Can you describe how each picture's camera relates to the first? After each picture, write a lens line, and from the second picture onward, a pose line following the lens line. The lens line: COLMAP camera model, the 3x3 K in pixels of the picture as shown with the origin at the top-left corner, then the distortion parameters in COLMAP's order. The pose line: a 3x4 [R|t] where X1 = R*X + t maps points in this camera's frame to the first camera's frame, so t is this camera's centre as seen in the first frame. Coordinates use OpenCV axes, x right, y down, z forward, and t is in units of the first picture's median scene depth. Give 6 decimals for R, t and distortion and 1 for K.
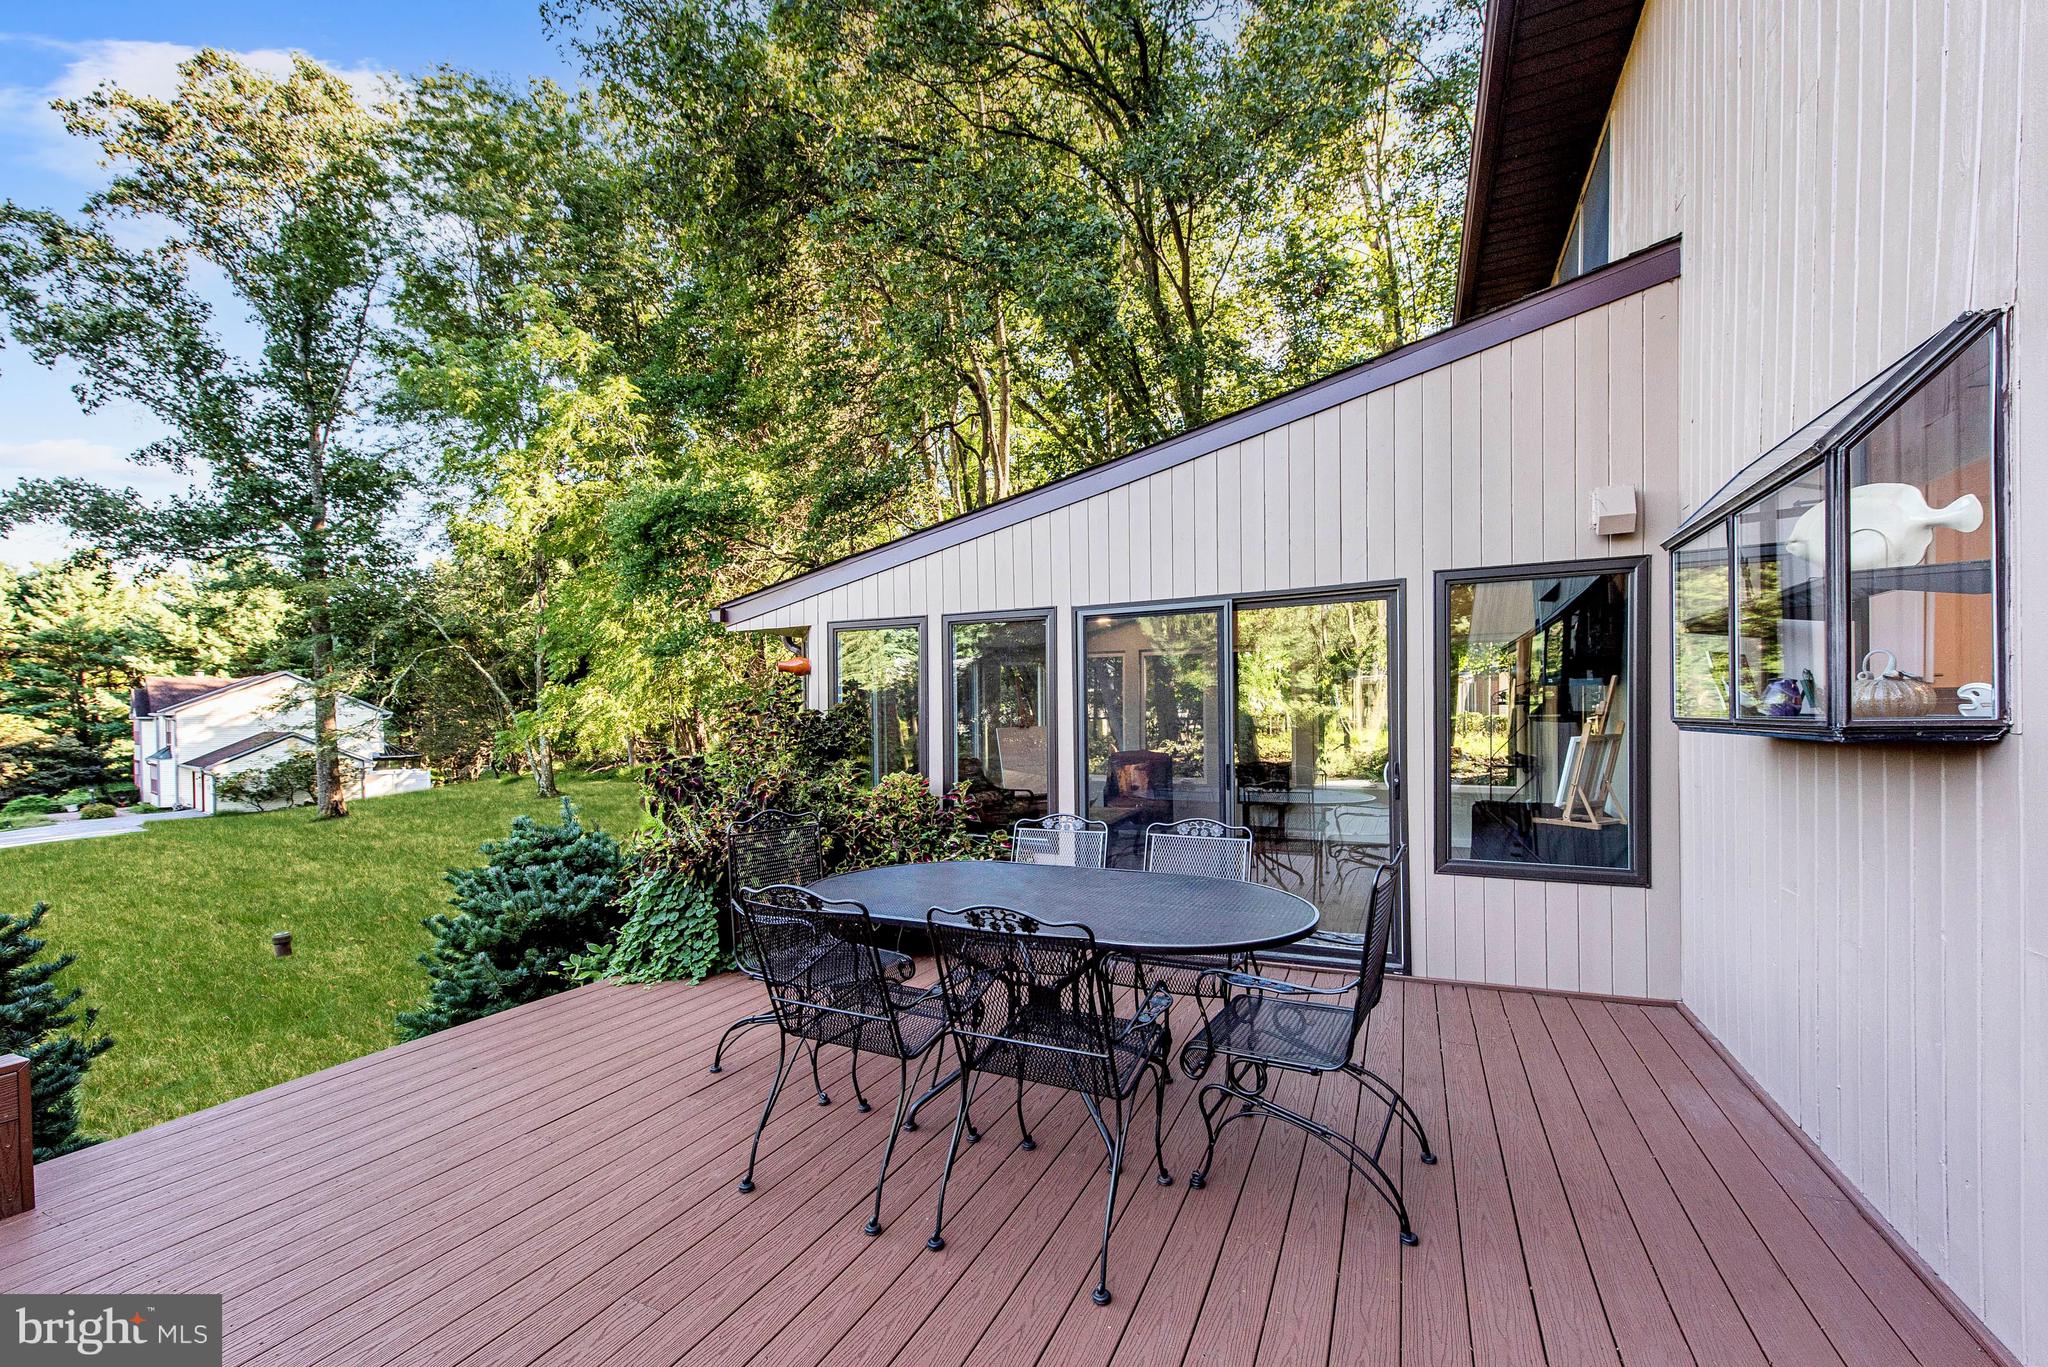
lens RADIAL K [[811.5, 0, 1027.8], [0, 811.5, 697.1], [0, 0, 1]] dist [0.036759, 0.000122]
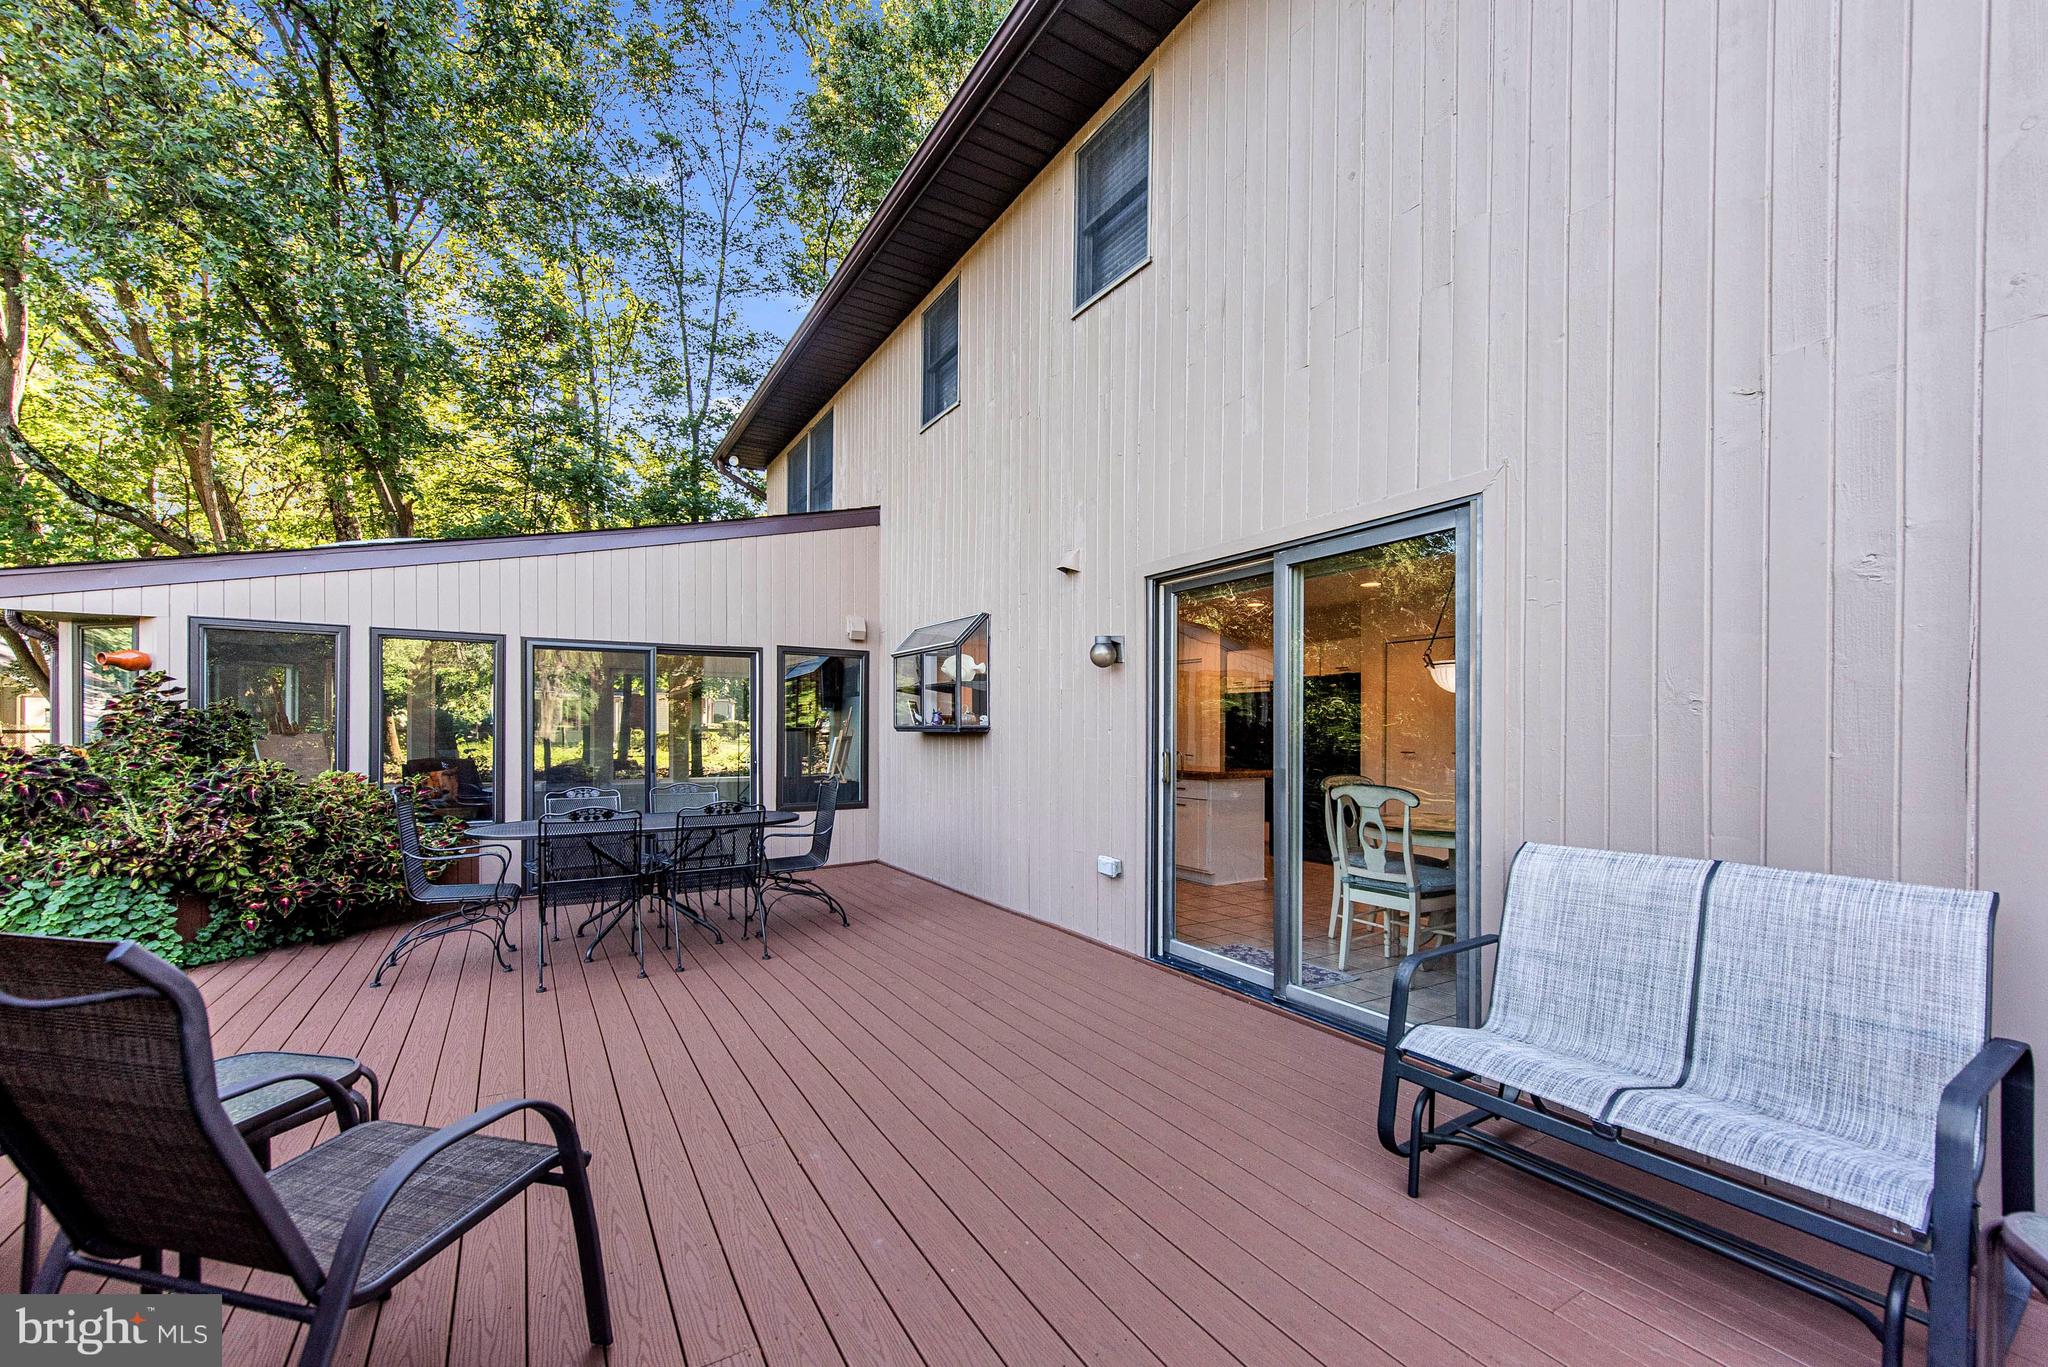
lens RADIAL K [[811.5, 0, 1027.8], [0, 811.5, 697.1], [0, 0, 1]] dist [0.036759, 0.000122]
pose [[0.548700, 0.051705, 0.834419, -0.702010], [-0.025934, 0.998658, -0.044828, 0.022313], [-0.835617, 0.002958, 0.549305, -0.442337]]
